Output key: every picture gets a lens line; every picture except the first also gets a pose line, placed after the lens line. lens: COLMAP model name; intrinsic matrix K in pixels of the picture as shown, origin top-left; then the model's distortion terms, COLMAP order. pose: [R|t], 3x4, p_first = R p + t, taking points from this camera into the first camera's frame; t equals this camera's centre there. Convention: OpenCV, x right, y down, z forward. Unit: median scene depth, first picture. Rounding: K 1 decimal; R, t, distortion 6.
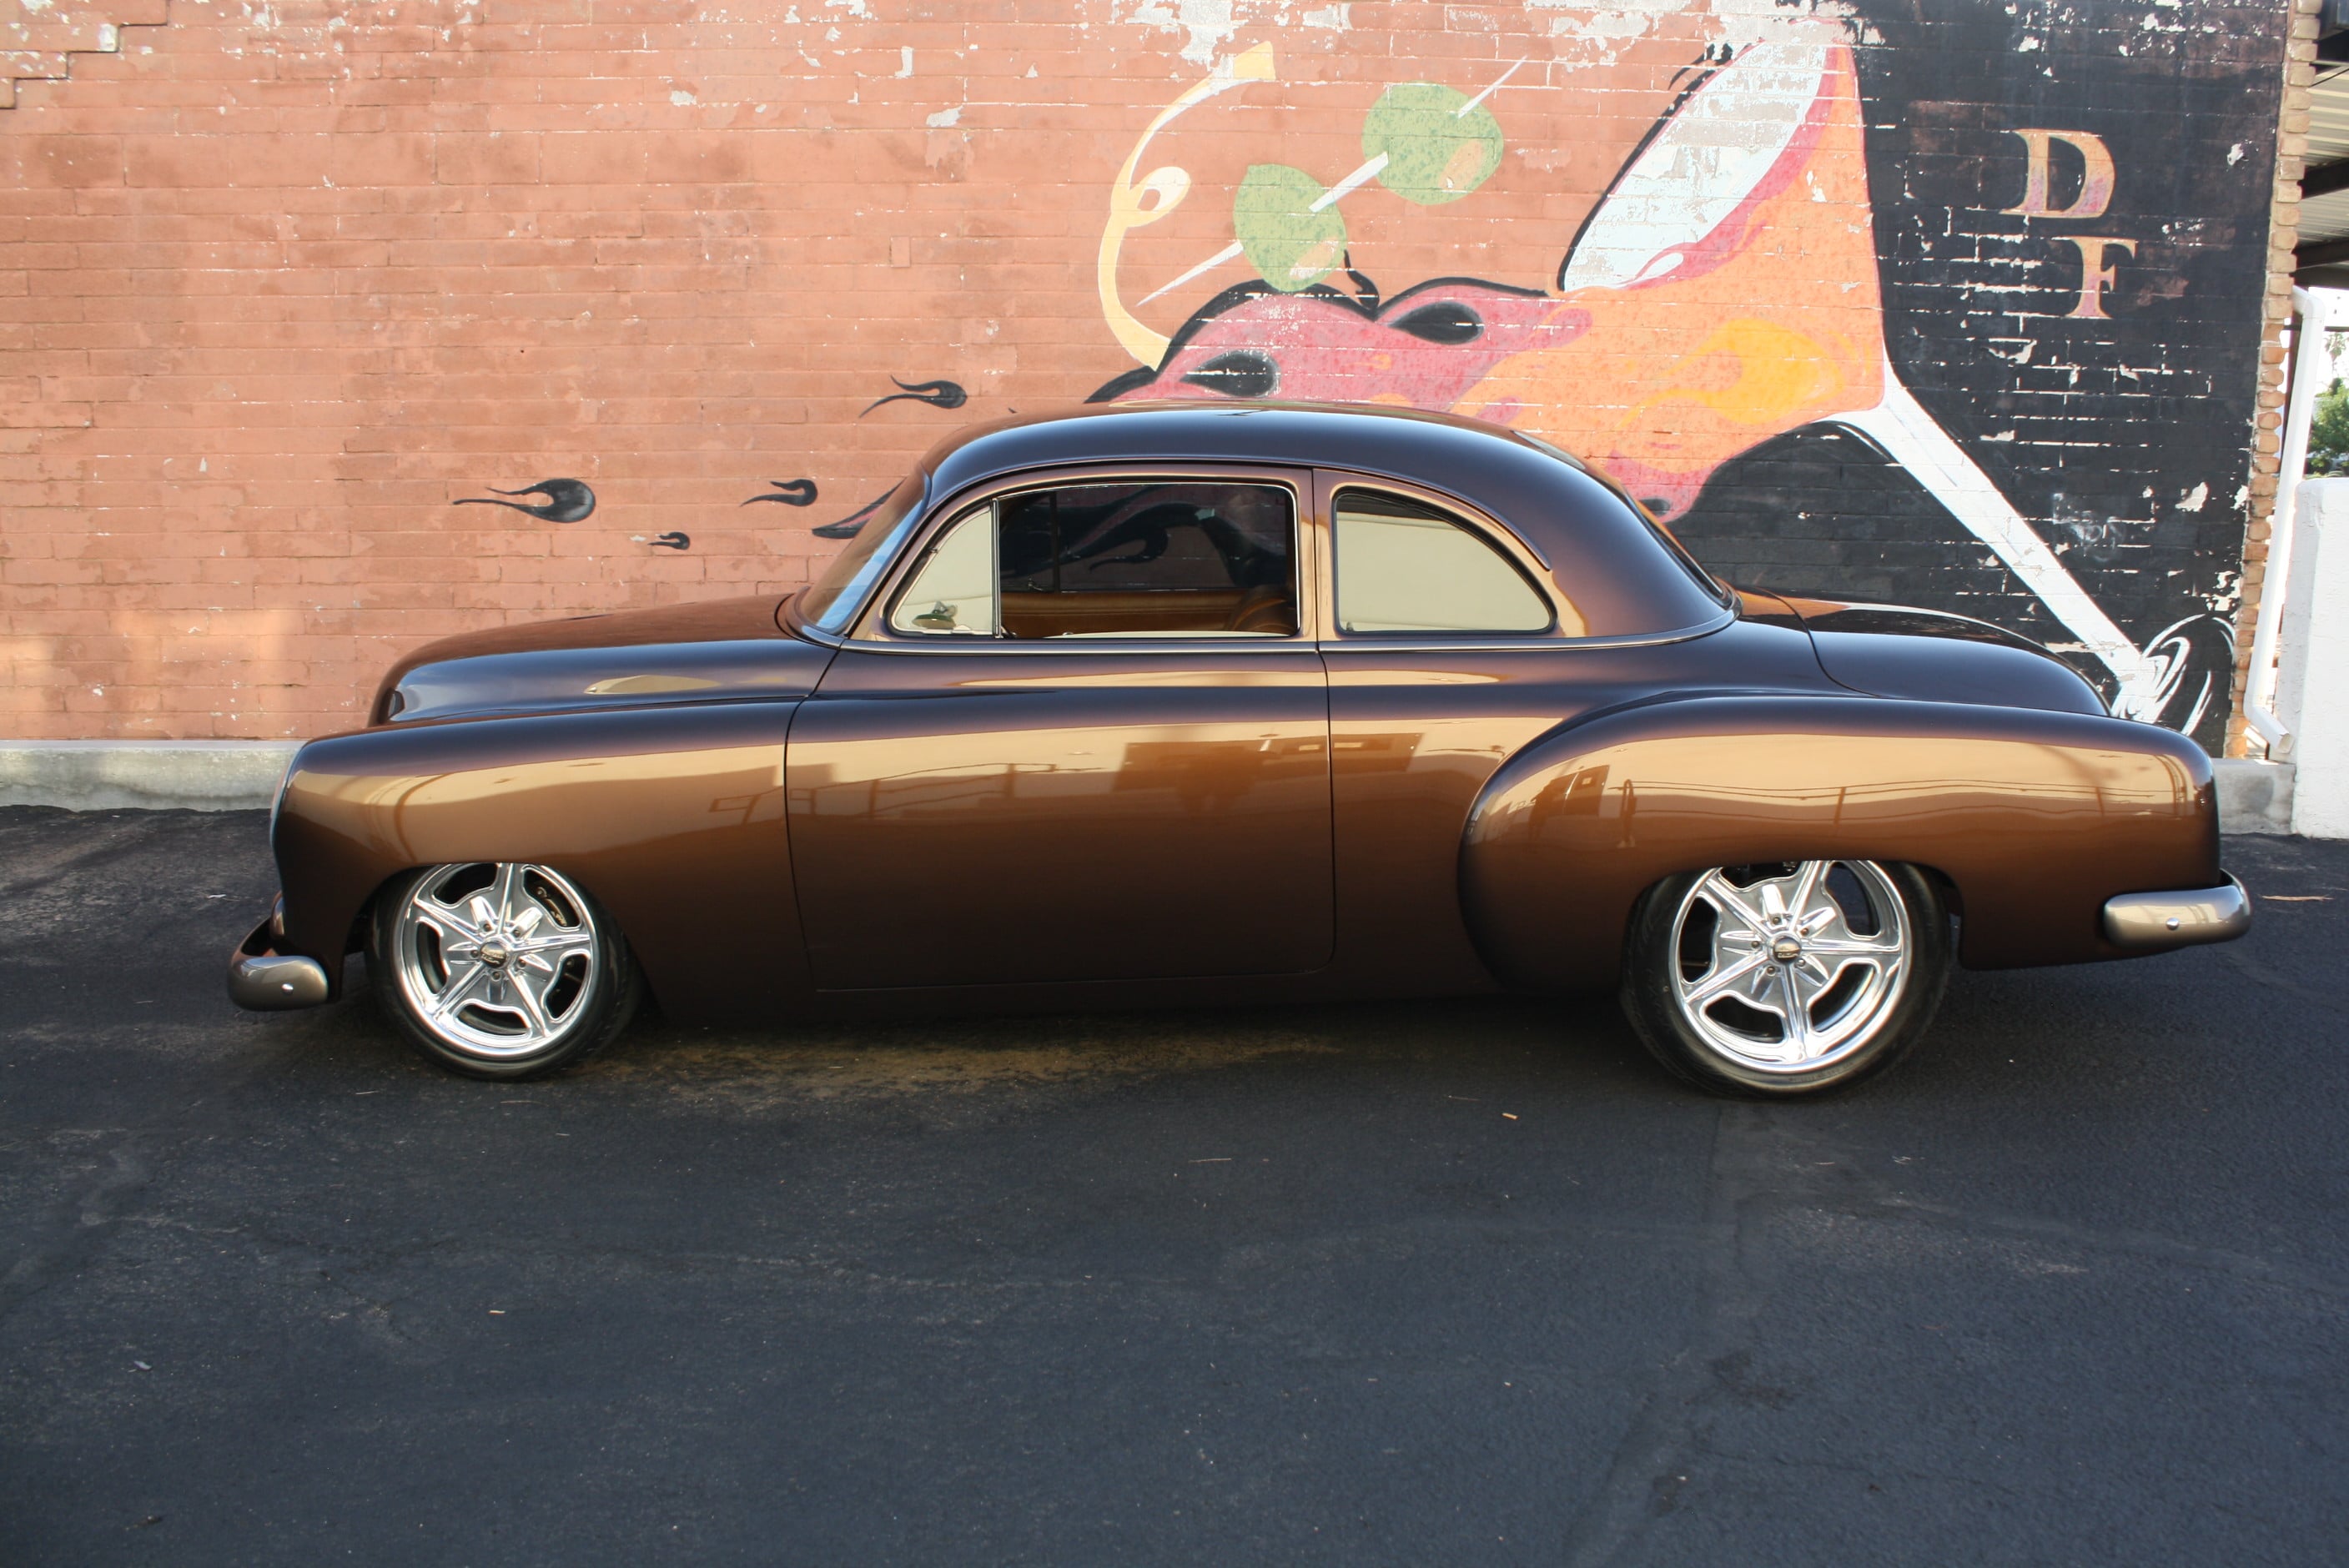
lens RADIAL K [[2011.7, 0, 1203.6], [0, 2011.7, 774.4], [0, 0, 1]] dist [-0.169485, 0.149772]
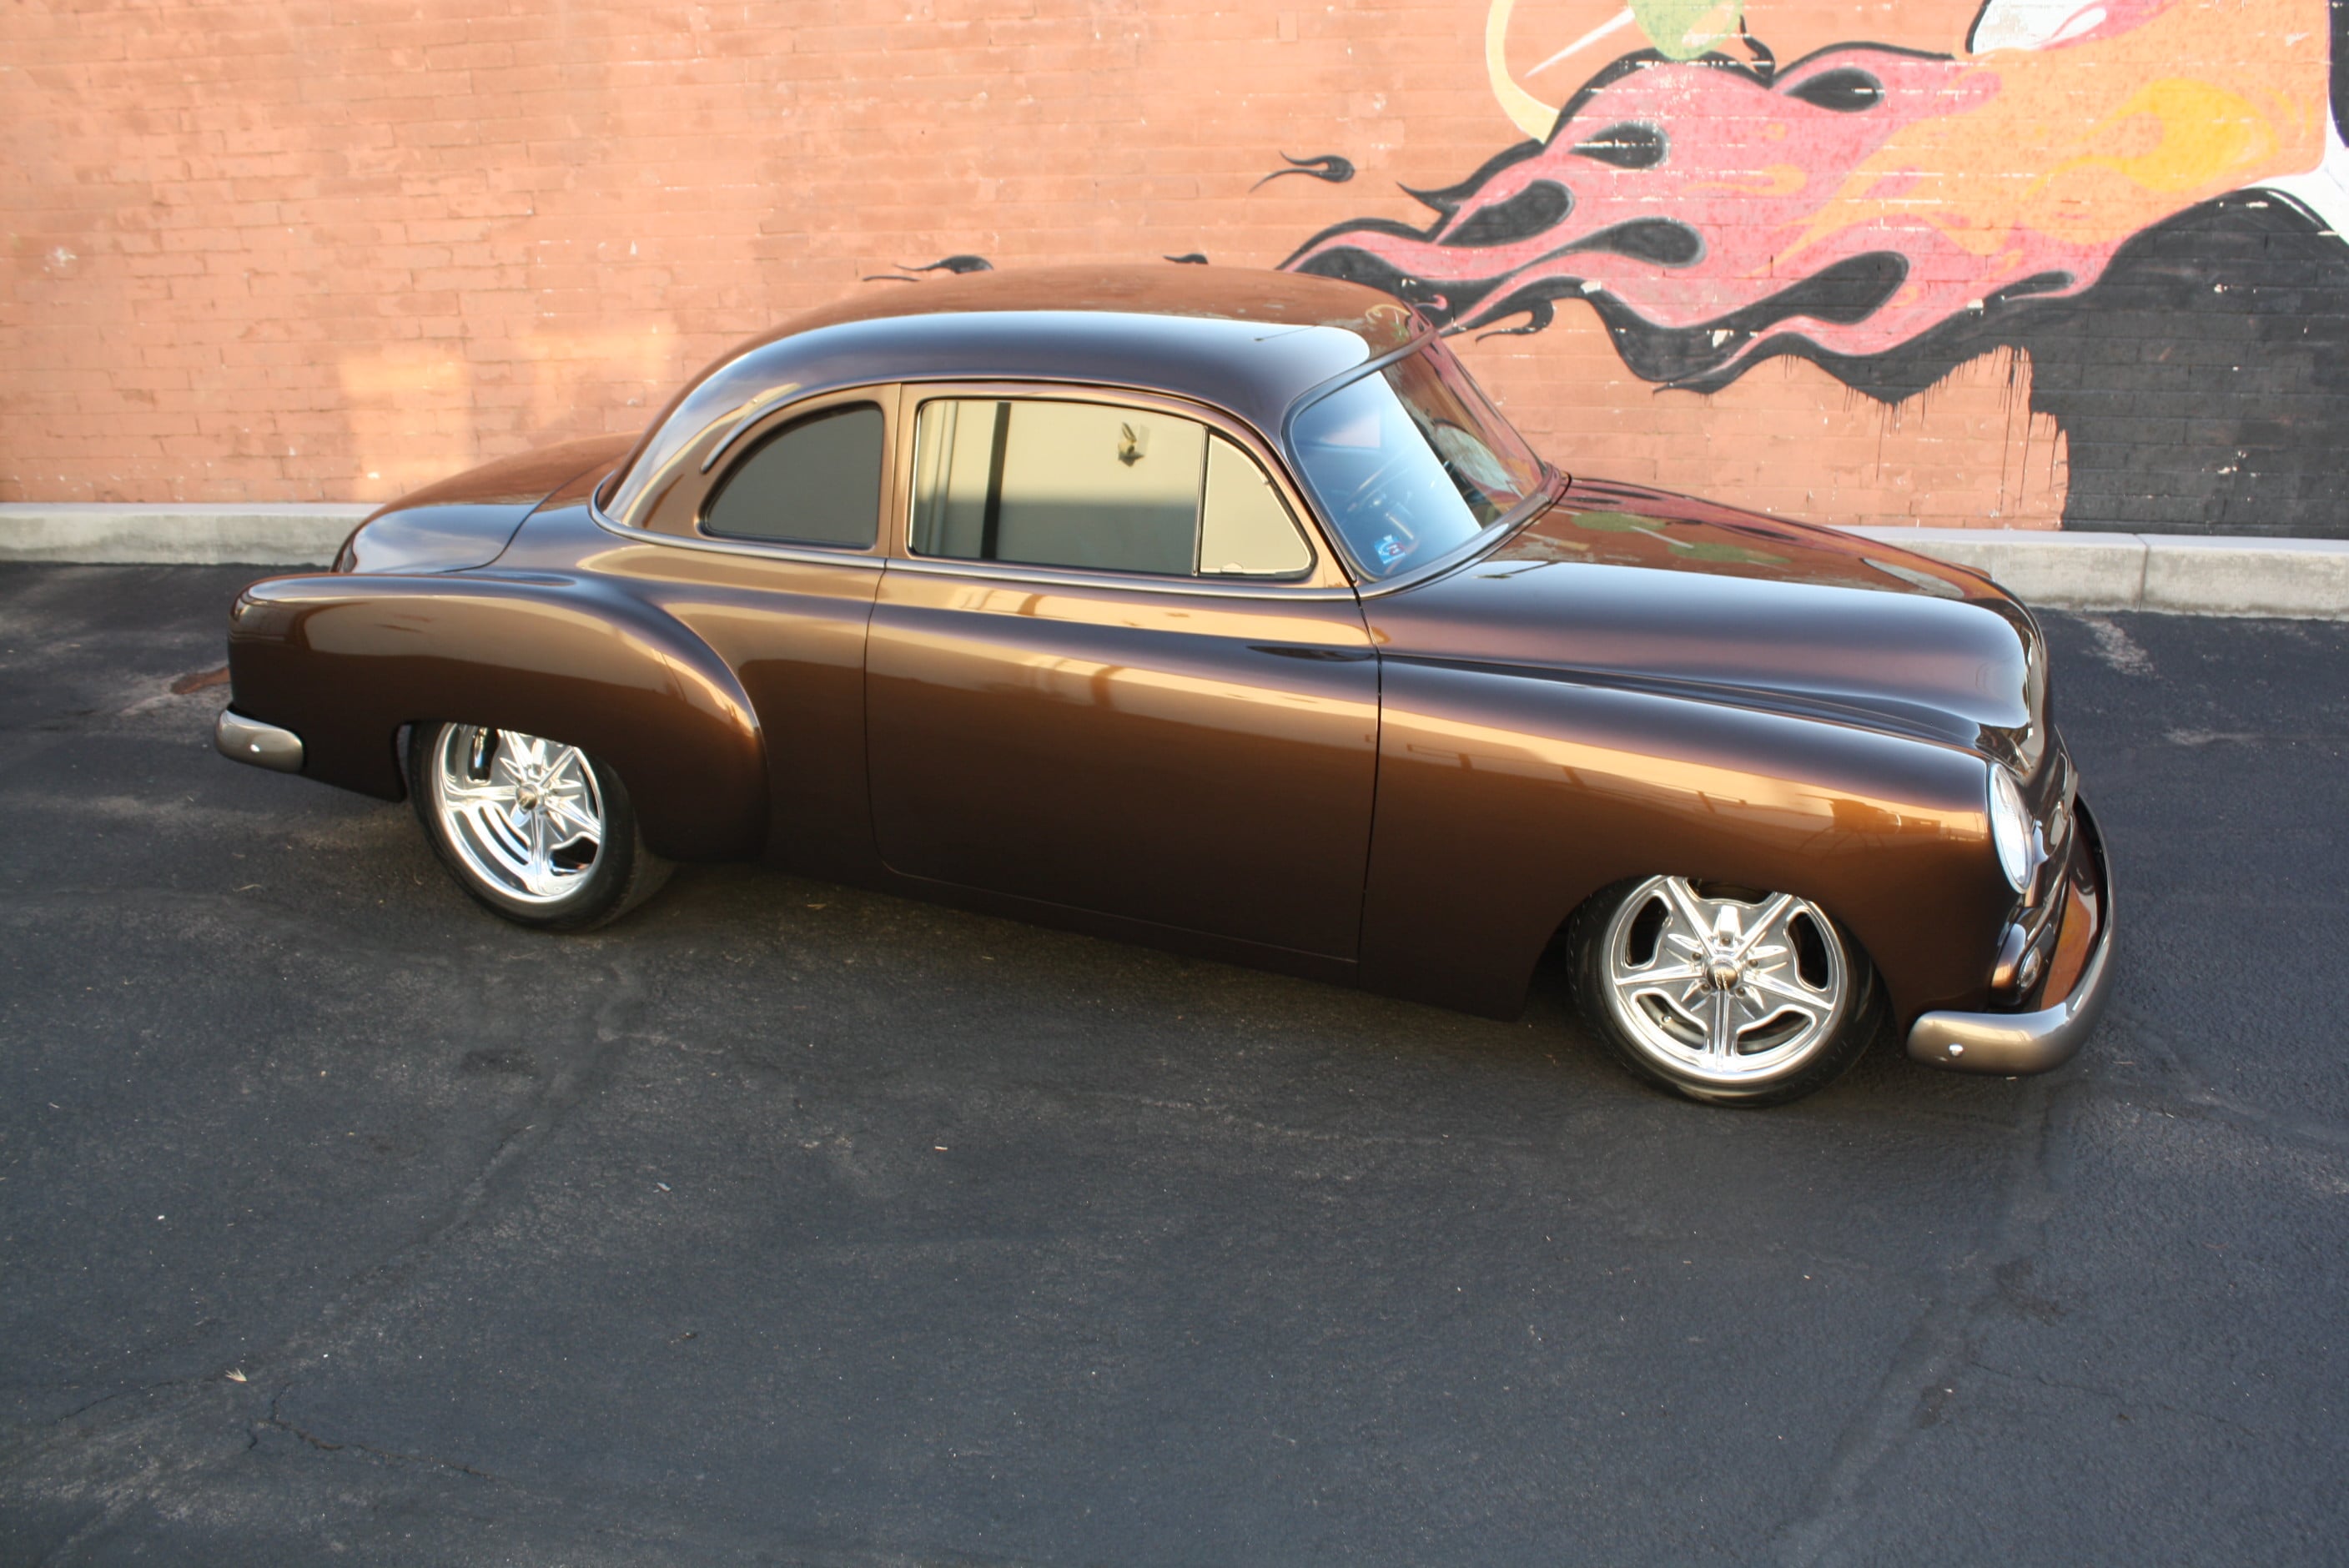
lens RADIAL K [[2041.3, 0, 1195.9], [0, 2041.3, 769.6], [0, 0, 1]] dist [-0.170100, 0.151612]
pose [[0.980825, 0.034891, -0.191741, 0.008260], [0.002104, 0.981890, 0.189440, -0.085376], [0.194878, -0.186211, 0.962989, -0.051773]]
